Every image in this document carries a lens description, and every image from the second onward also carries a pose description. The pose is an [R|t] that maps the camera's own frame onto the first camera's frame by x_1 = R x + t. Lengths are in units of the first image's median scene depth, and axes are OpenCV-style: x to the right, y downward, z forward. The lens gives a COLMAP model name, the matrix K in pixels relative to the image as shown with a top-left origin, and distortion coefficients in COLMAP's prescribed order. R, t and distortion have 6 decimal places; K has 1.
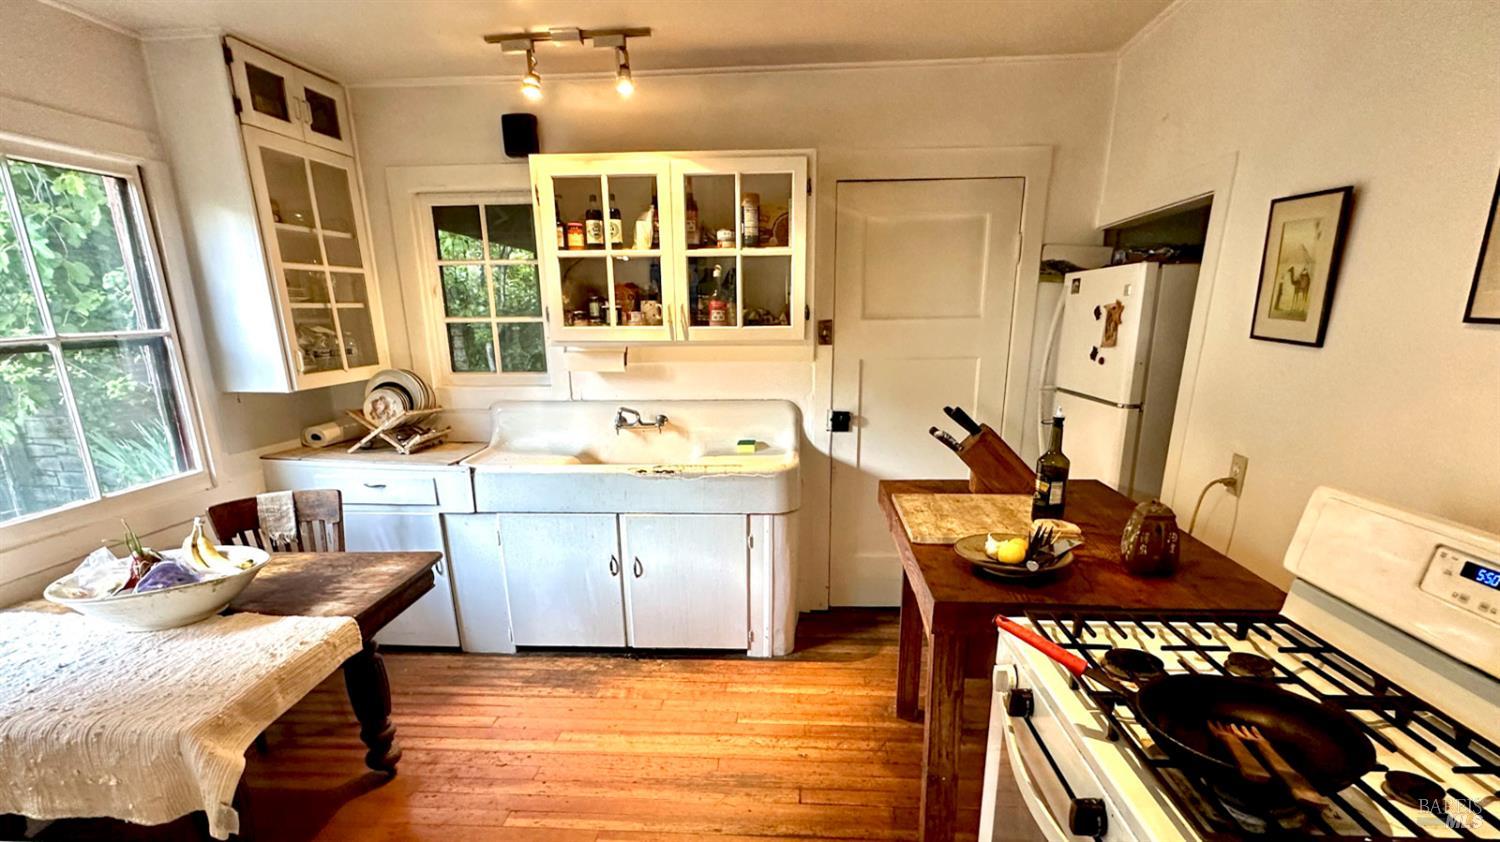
lens RADIAL K [[576.9, 0, 750.0], [0, 576.9, 421.0], [0, 0, 1]] dist [-0.000151, -0.000012]
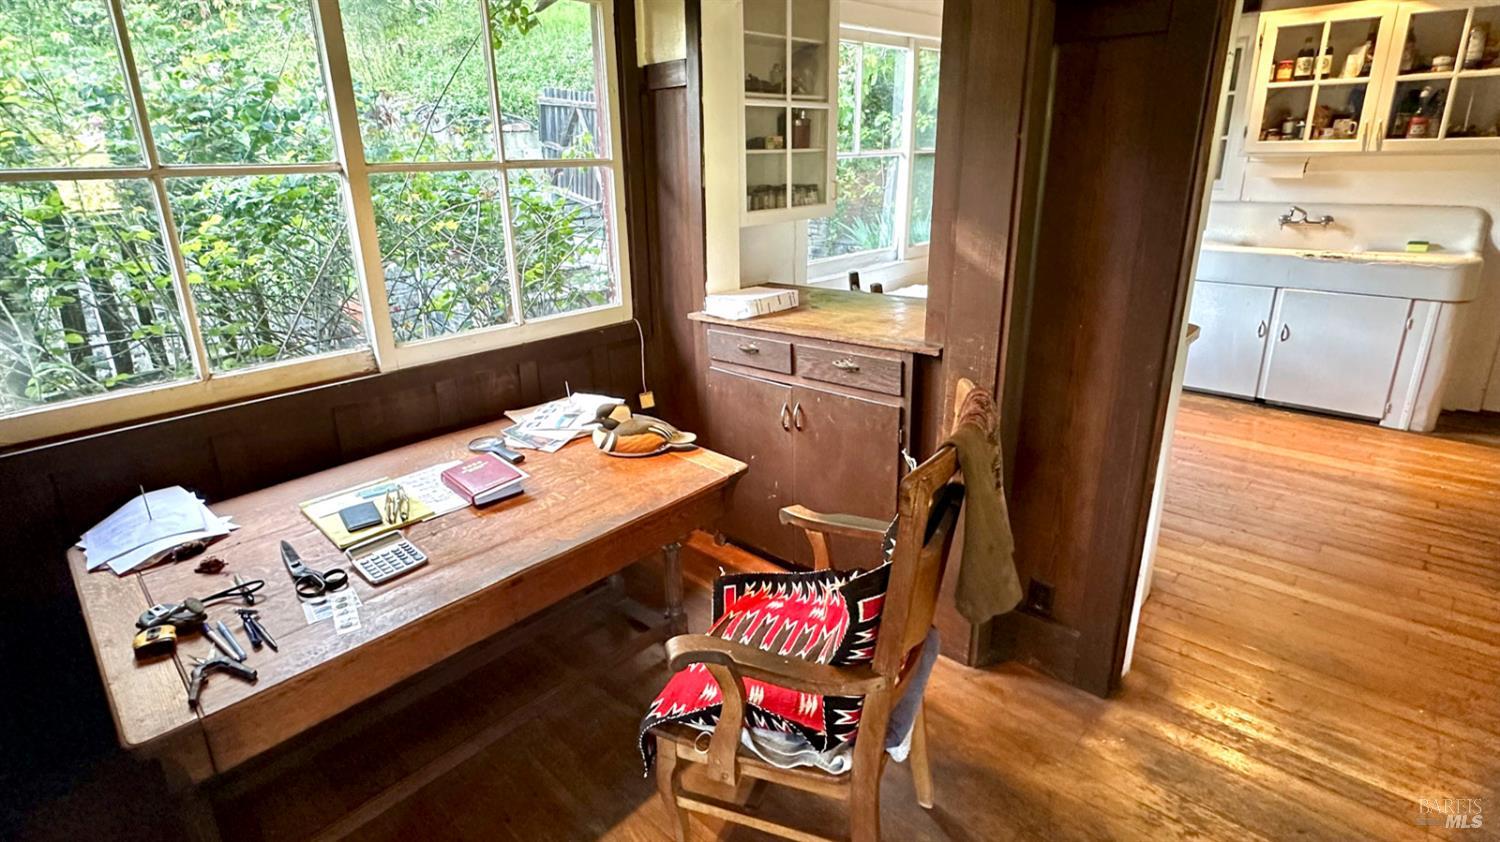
lens RADIAL K [[712.6, 0, 731.7], [0, 712.6, 346.9], [0, 0, 1]] dist [-0.001091, 0.000063]
pose [[0.791853, 0.152760, -0.591298, -0.241783], [-0.106762, 0.987927, 0.112255, 0.252405], [0.601308, -0.025762, 0.798602, -1.062868]]
